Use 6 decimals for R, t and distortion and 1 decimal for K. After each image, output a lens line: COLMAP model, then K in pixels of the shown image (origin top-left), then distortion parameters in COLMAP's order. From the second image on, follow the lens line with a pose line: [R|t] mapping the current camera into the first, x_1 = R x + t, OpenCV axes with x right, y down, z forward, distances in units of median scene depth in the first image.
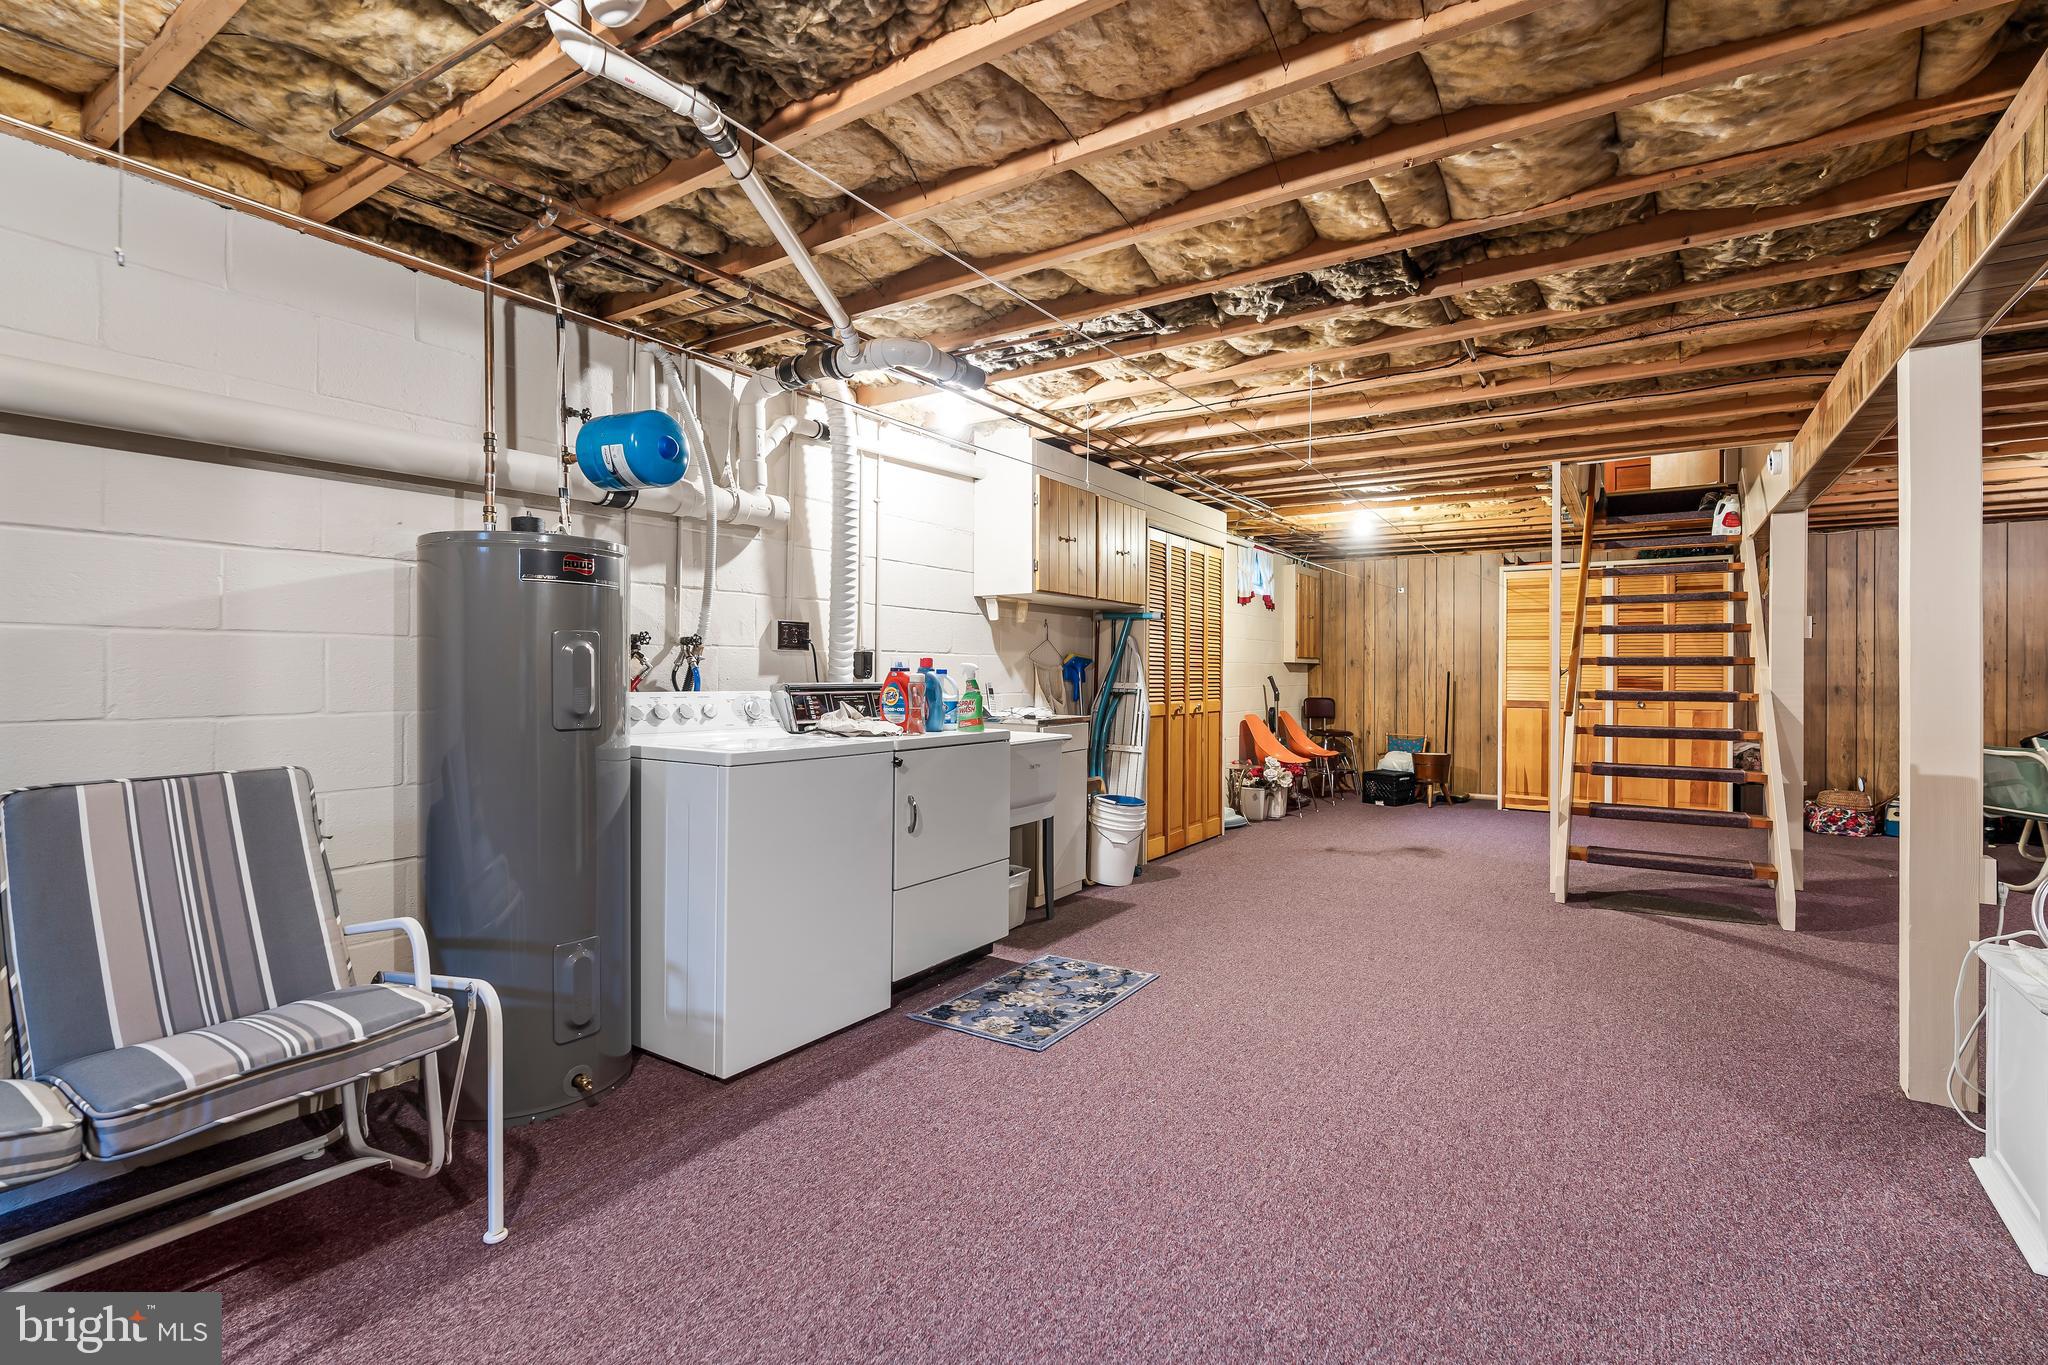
lens RADIAL K [[943.8, 0, 1023.8], [0, 943.8, 678.0], [0, 0, 1]] dist [-0.003102, 0.001011]
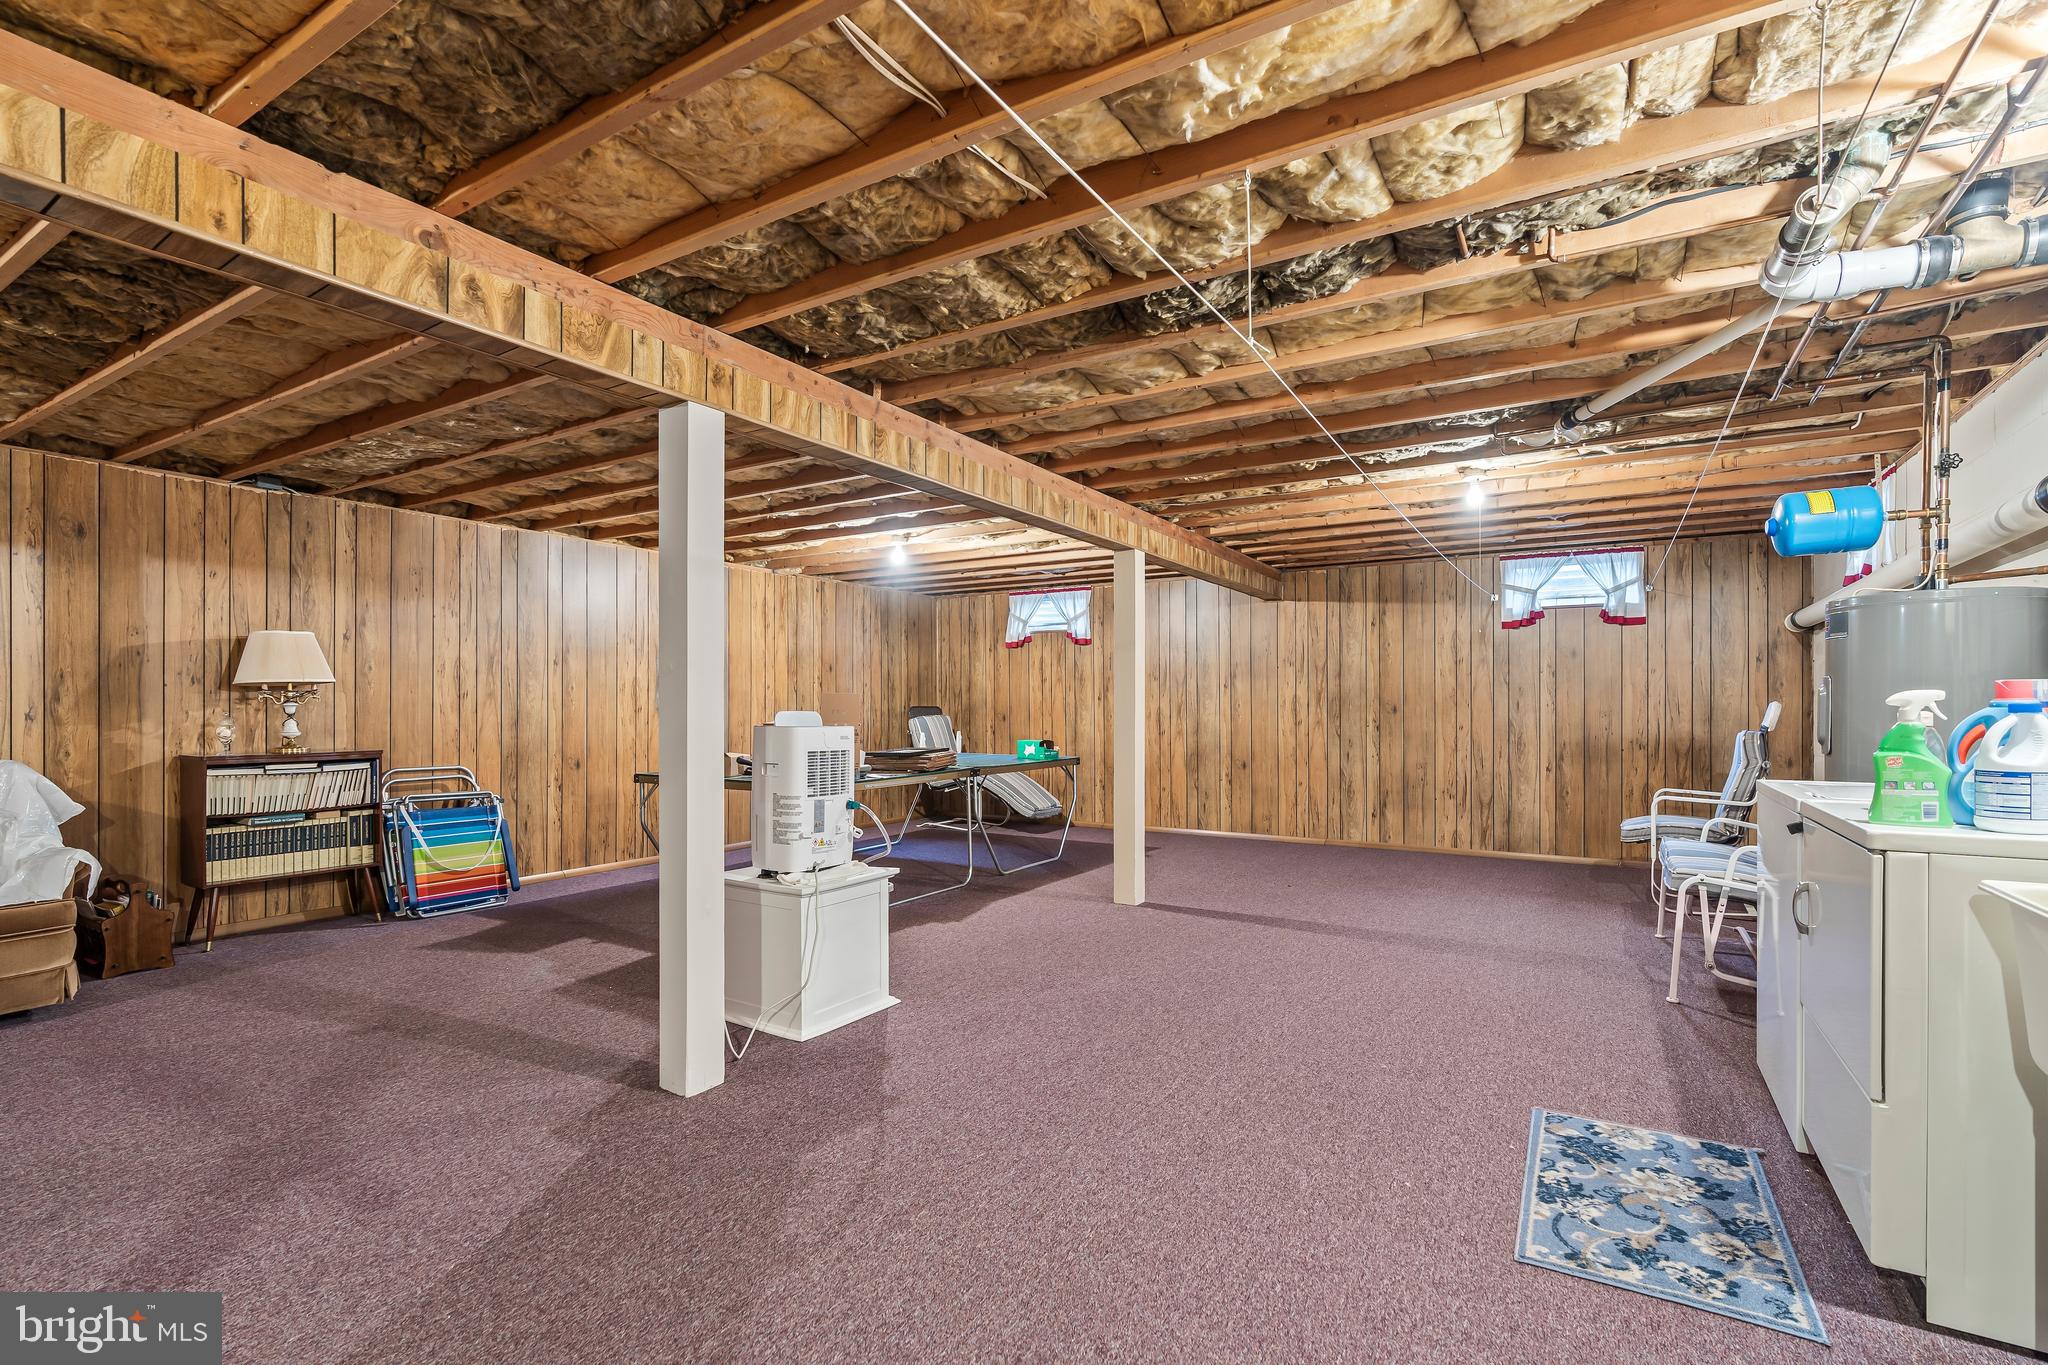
lens RADIAL K [[943.8, 0, 1024.0], [0, 943.8, 701.3], [0, 0, 1]] dist [-0.003102, 0.001011]
pose [[-0.999287, -0.007194, -0.037068, 0.492613], [-0.007229, 0.999974, 0.000796, -0.007728], [0.037061, 0.001064, -0.999312, 1.675877]]
